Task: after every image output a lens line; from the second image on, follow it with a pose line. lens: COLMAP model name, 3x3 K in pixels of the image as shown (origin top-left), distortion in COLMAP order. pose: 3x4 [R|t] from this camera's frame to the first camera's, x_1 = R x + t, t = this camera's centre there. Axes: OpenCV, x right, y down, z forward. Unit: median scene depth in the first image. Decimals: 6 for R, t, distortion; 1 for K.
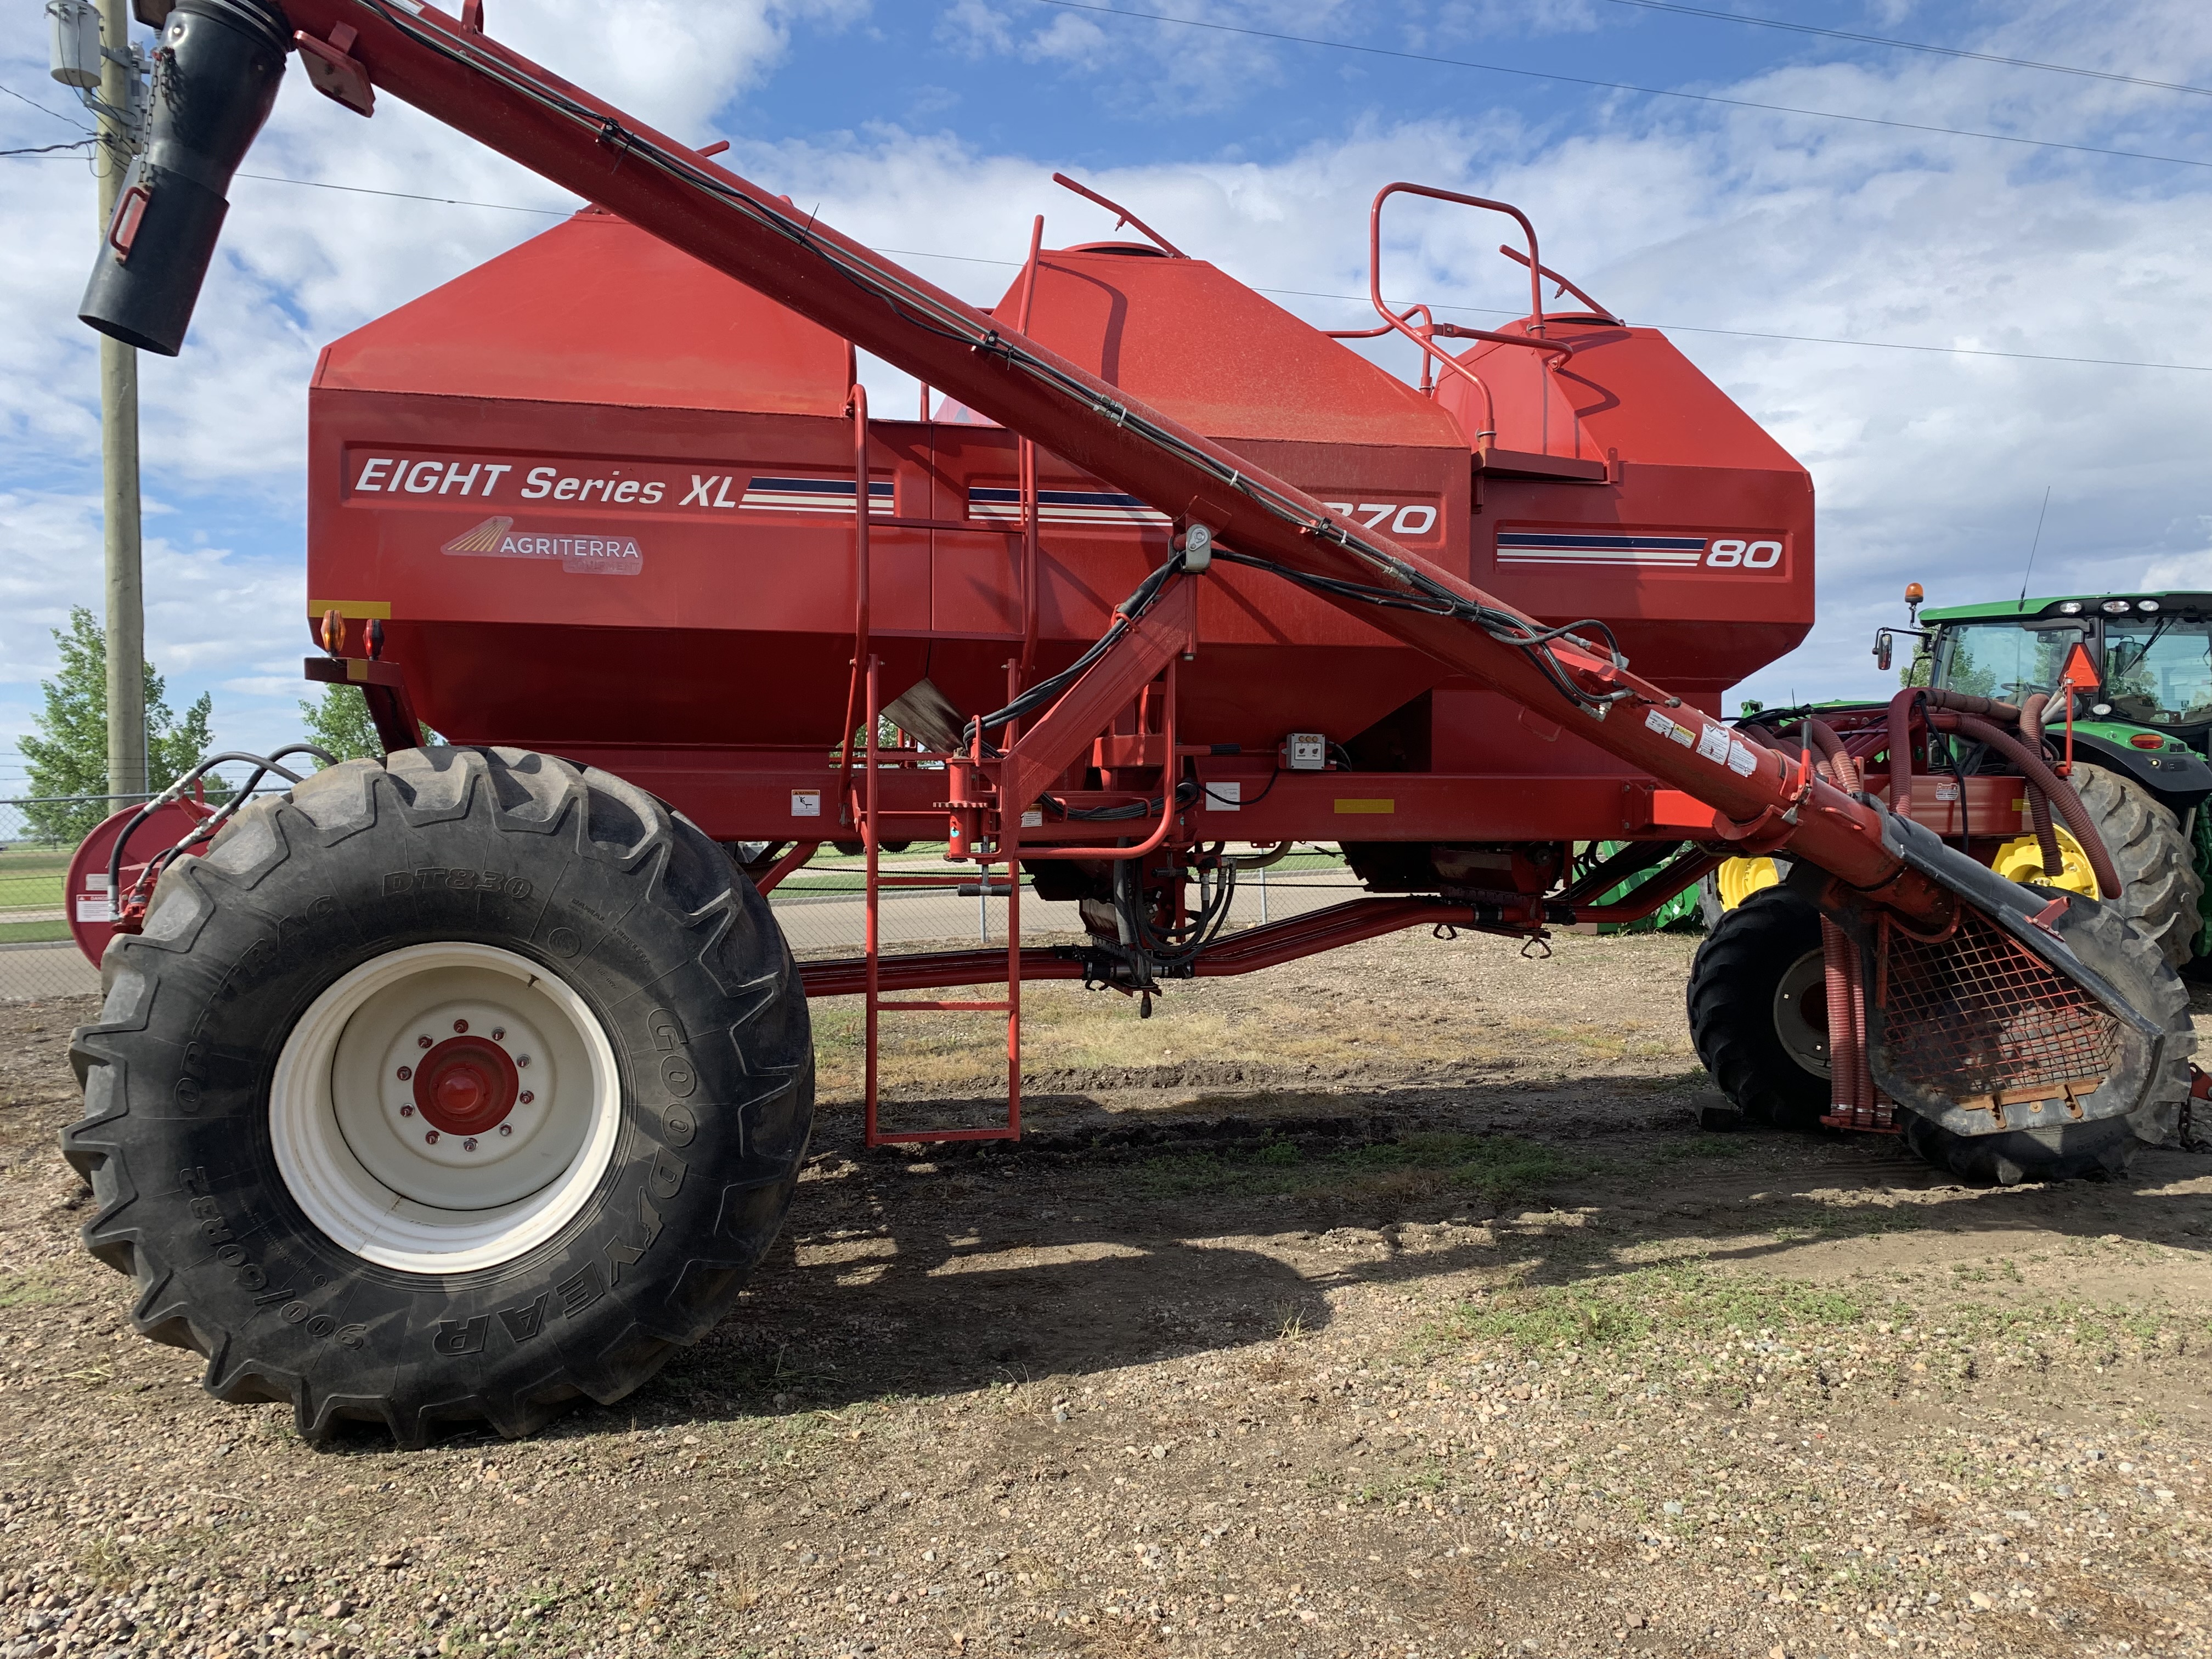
lens RADIAL K [[1676.6, 0, 990.2], [0, 1676.6, 840.7], [0, 0, 1]] dist [0.090622, -0.114491]
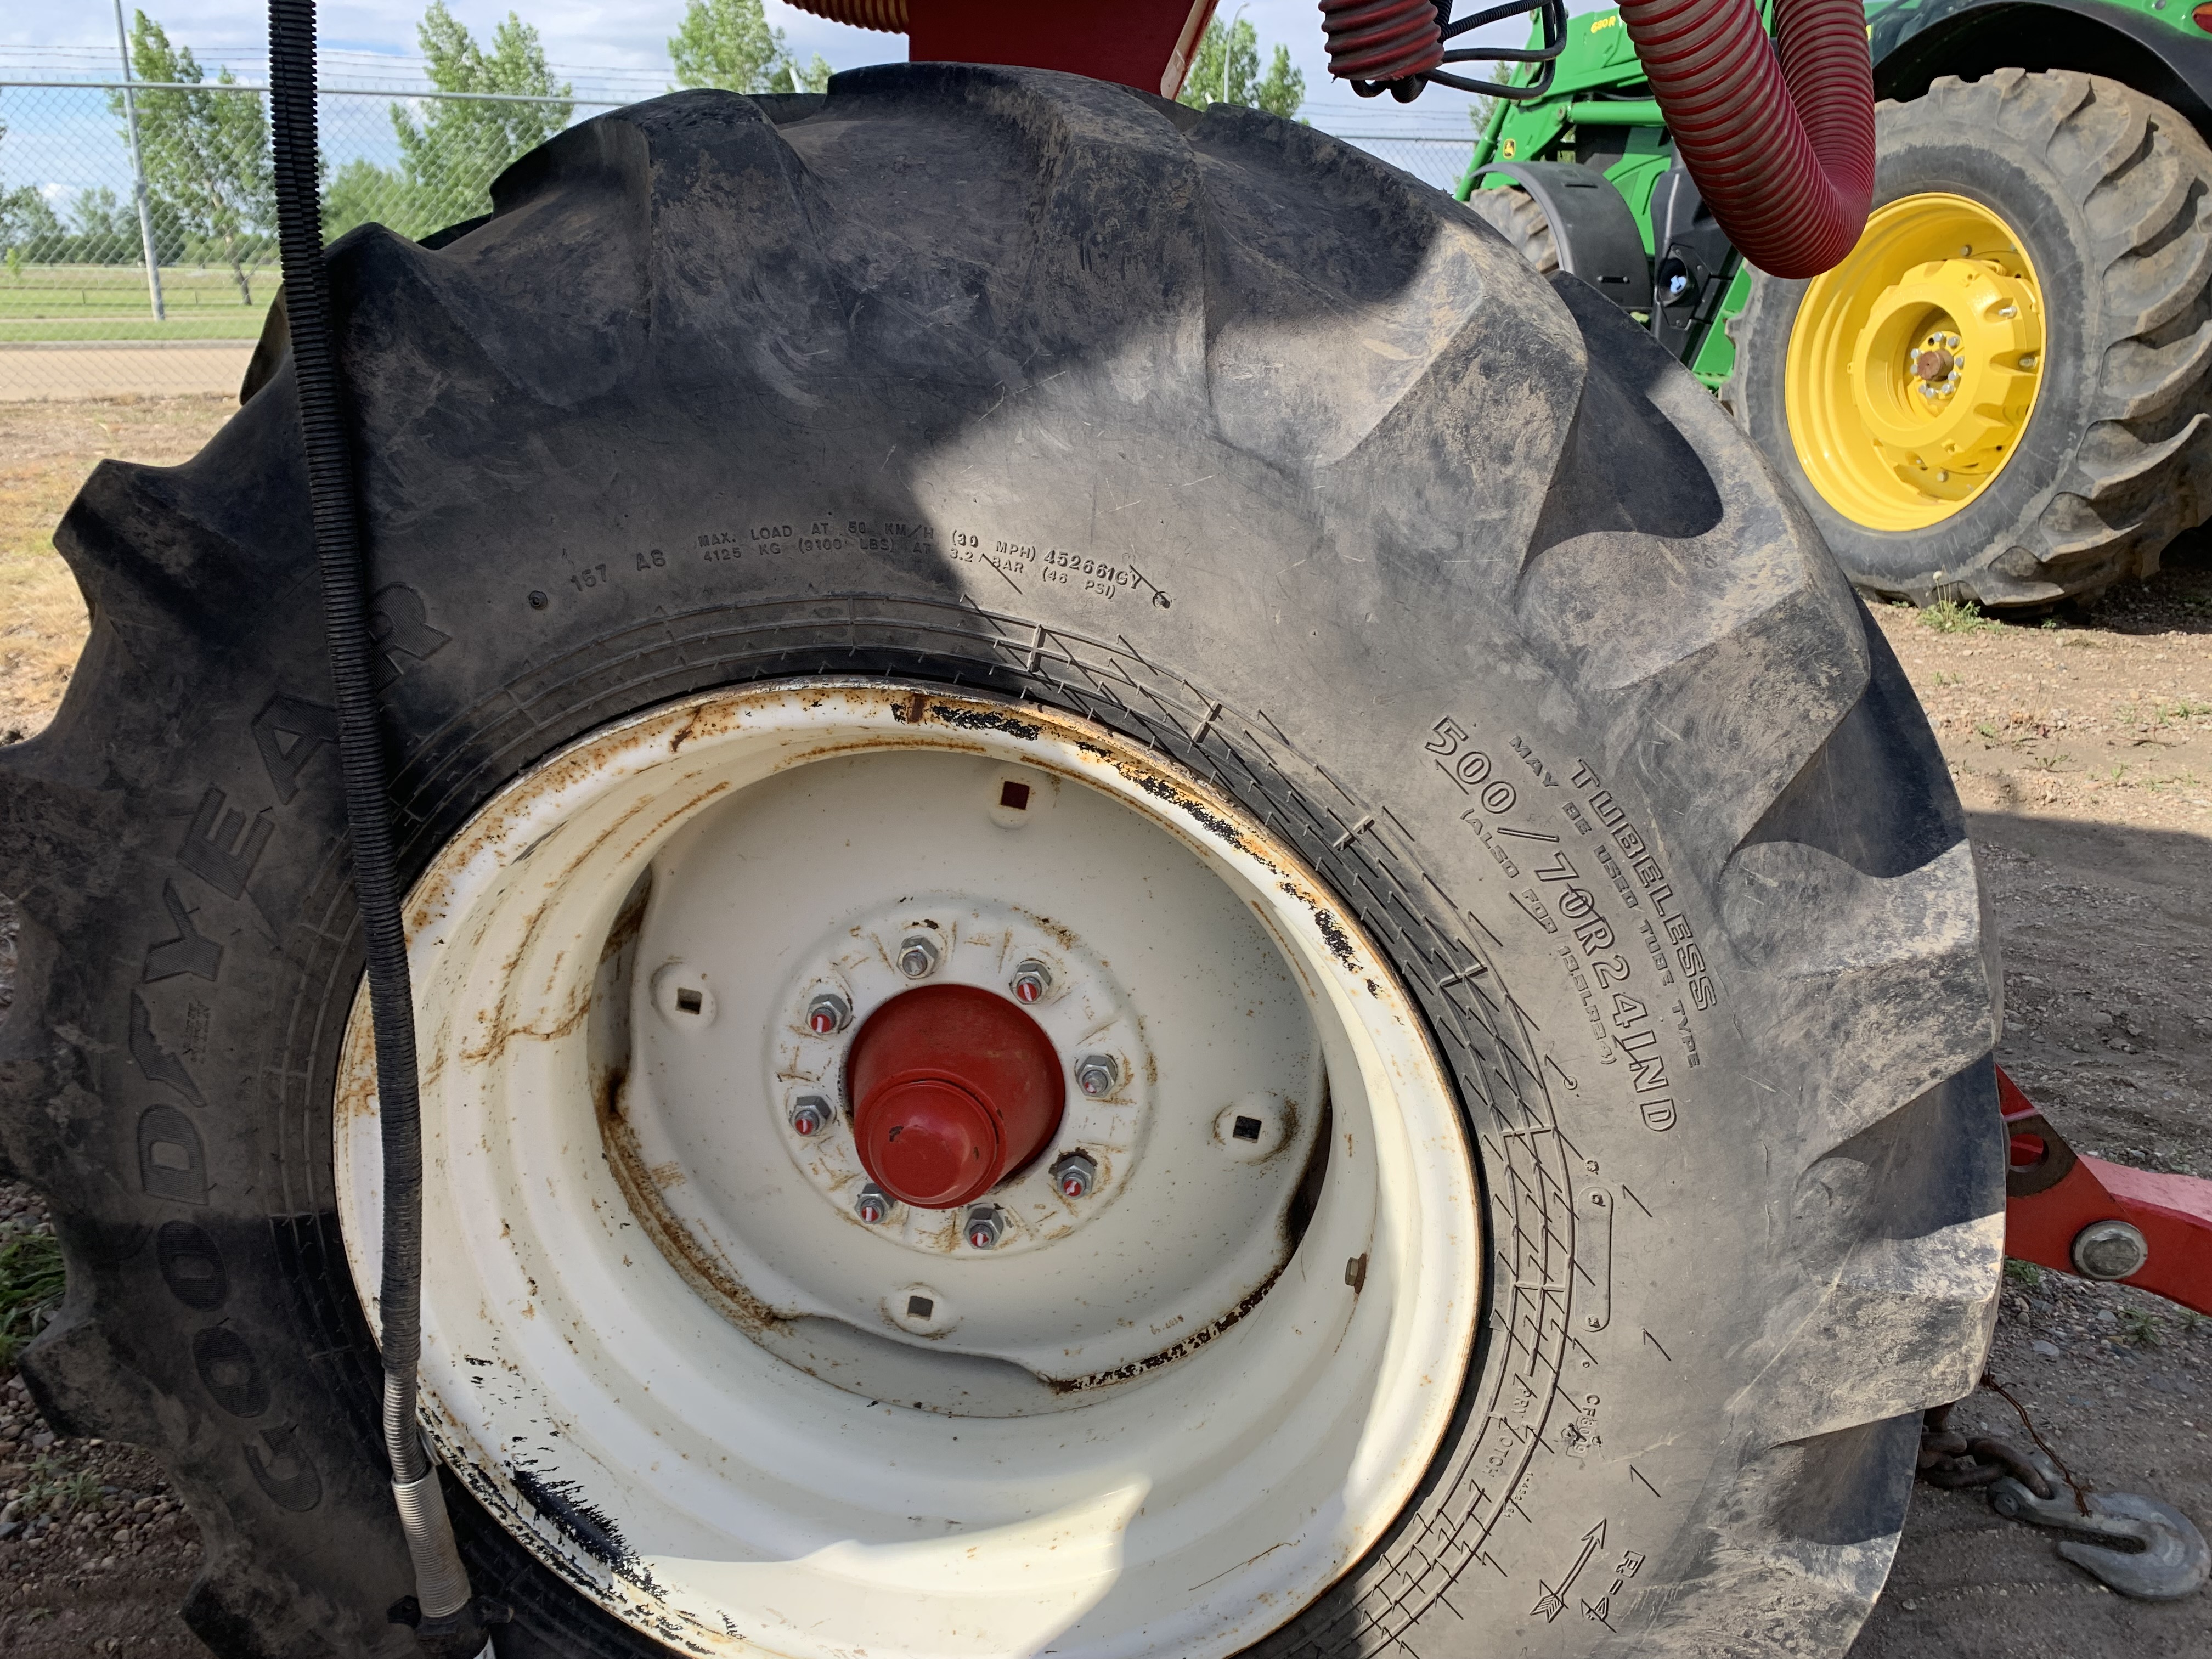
lens RADIAL K [[1689.9, 0, 1102.2], [0, 1689.9, 770.9], [0, 0, 1]] dist [0.004143, 0.010361]
pose [[0.998801, 0.035902, 0.033295, 0.695640], [-0.043423, 0.963686, 0.263482, 0.048093], [-0.022626, -0.264612, 0.964090, 0.974312]]
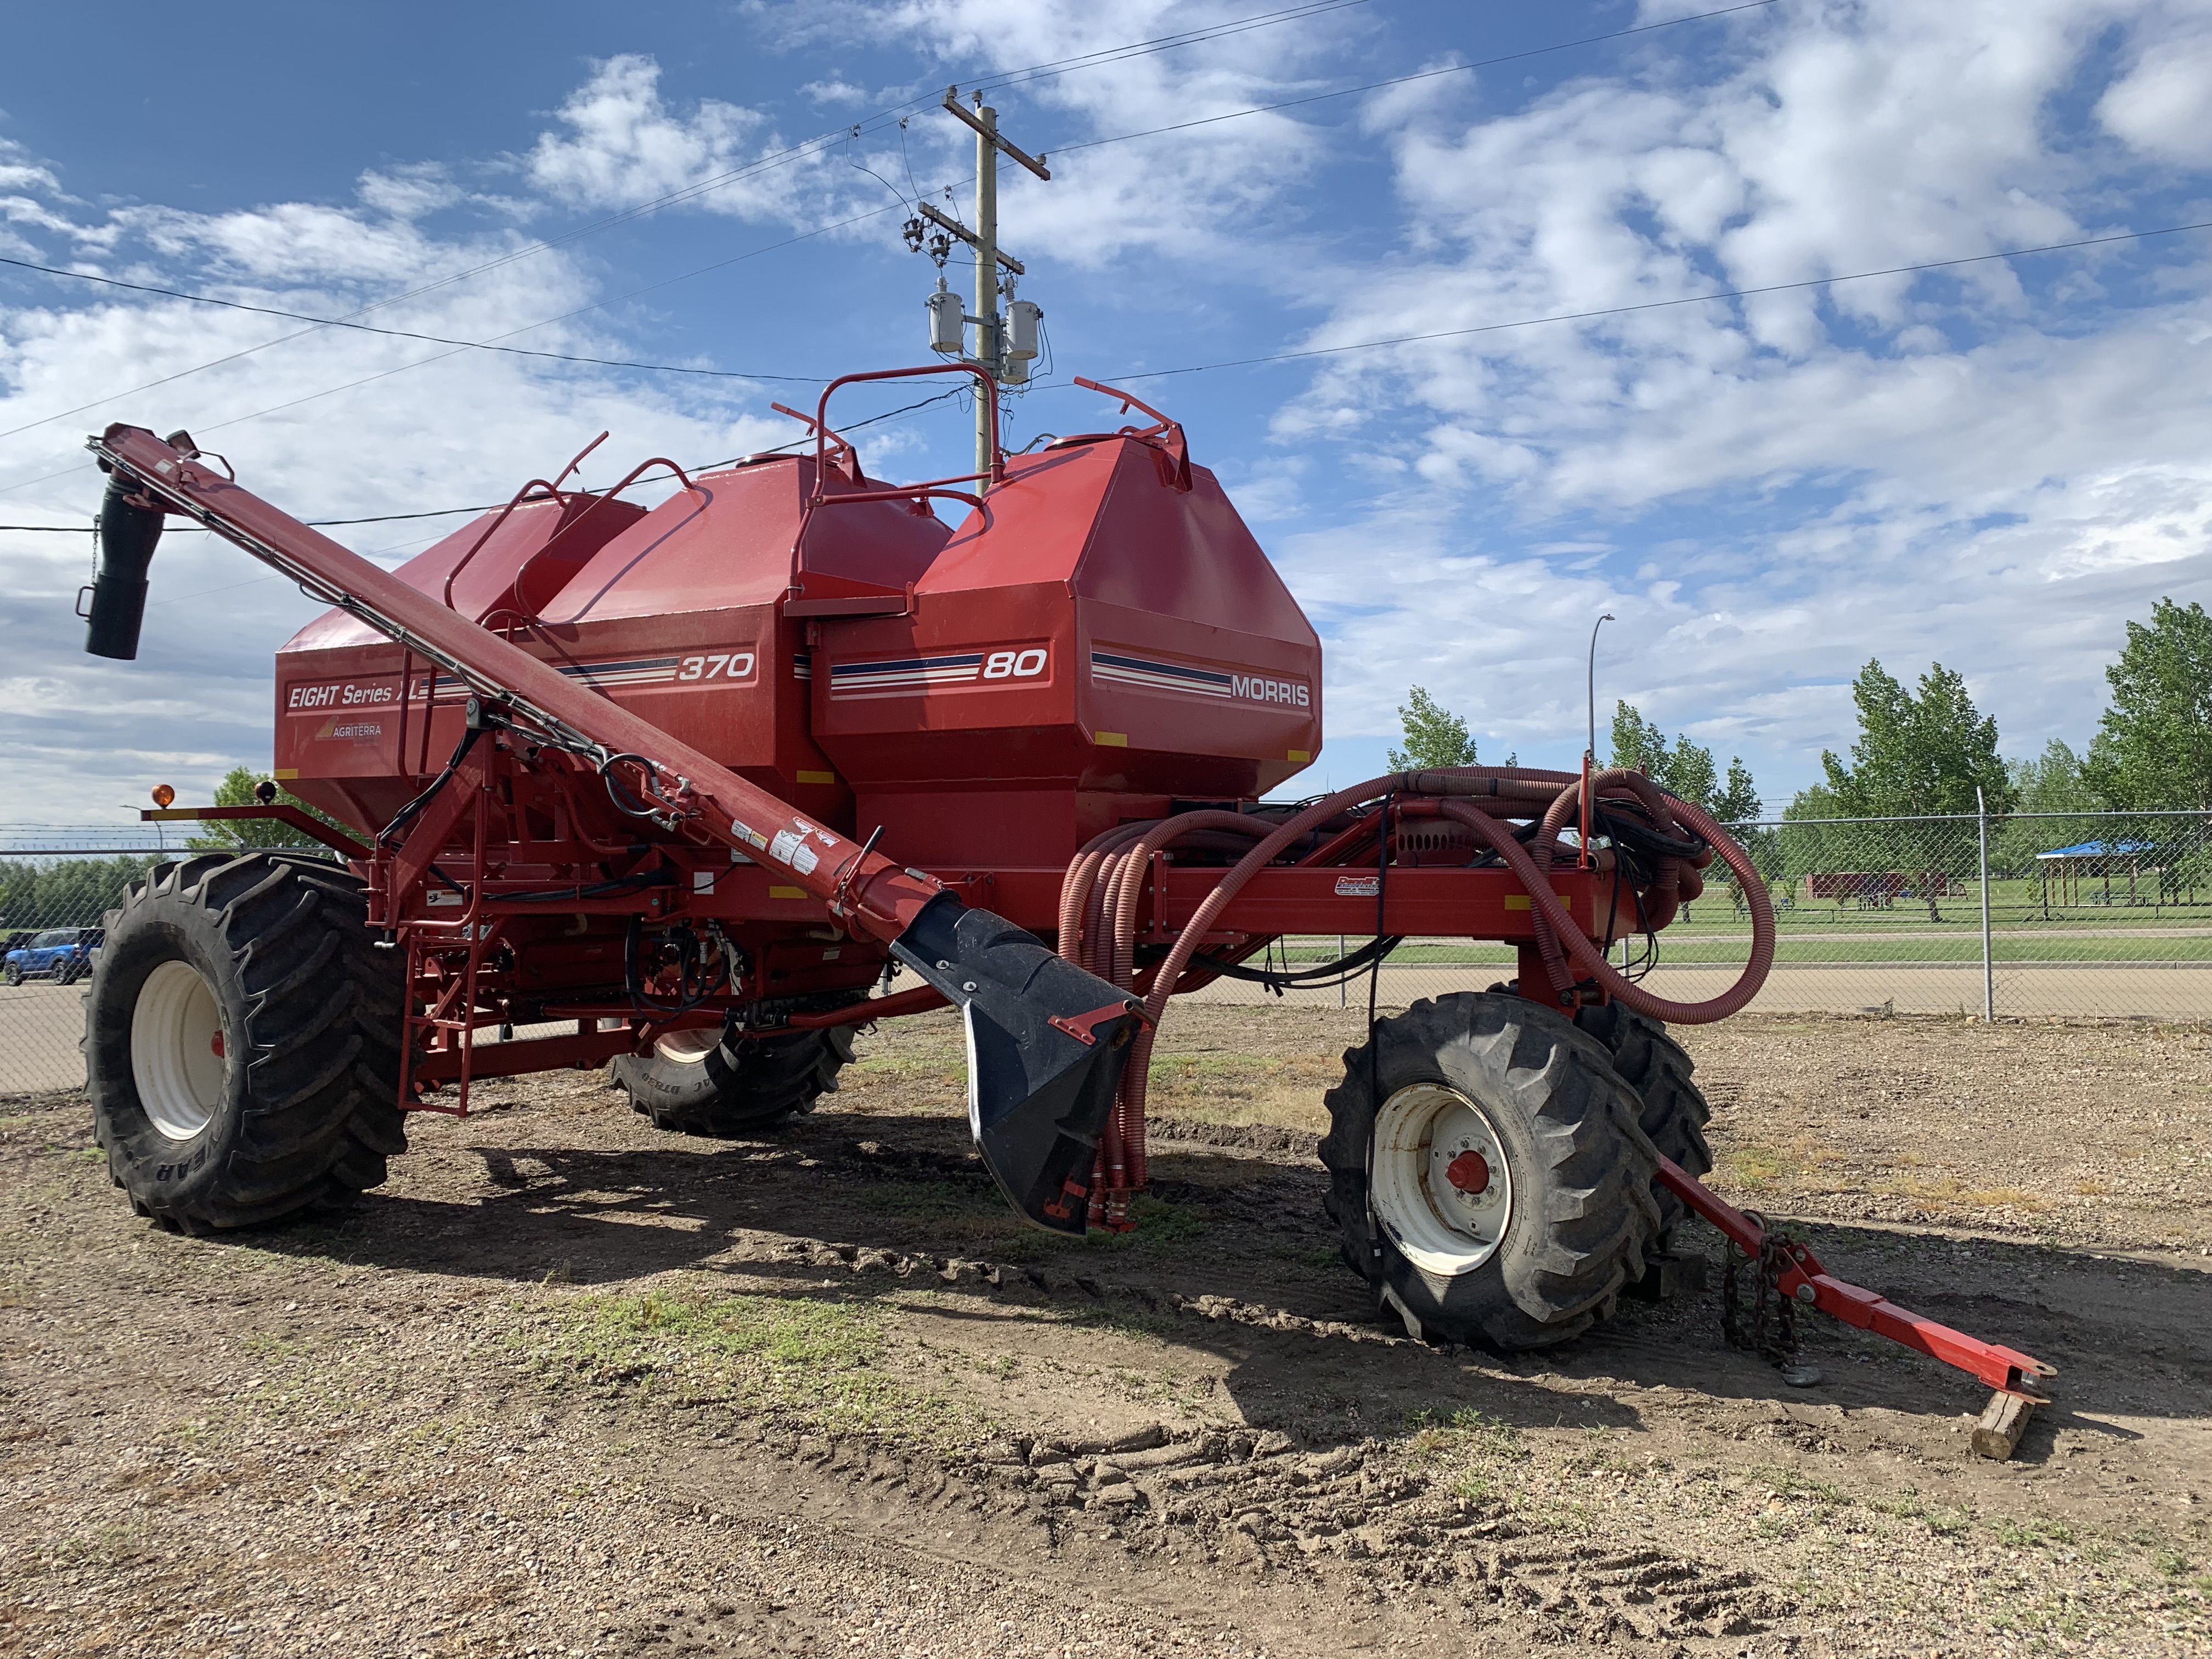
lens RADIAL K [[1671.2, 0, 1055.9], [0, 1671.2, 816.0], [0, 0, 1]] dist [0.039380, -0.028566]
pose [[0.697212, -0.013187, -0.716743, 1.216982], [-0.017630, 0.999213, -0.035533, -0.035823], [0.716648, 0.037410, 0.696431, 0.288501]]
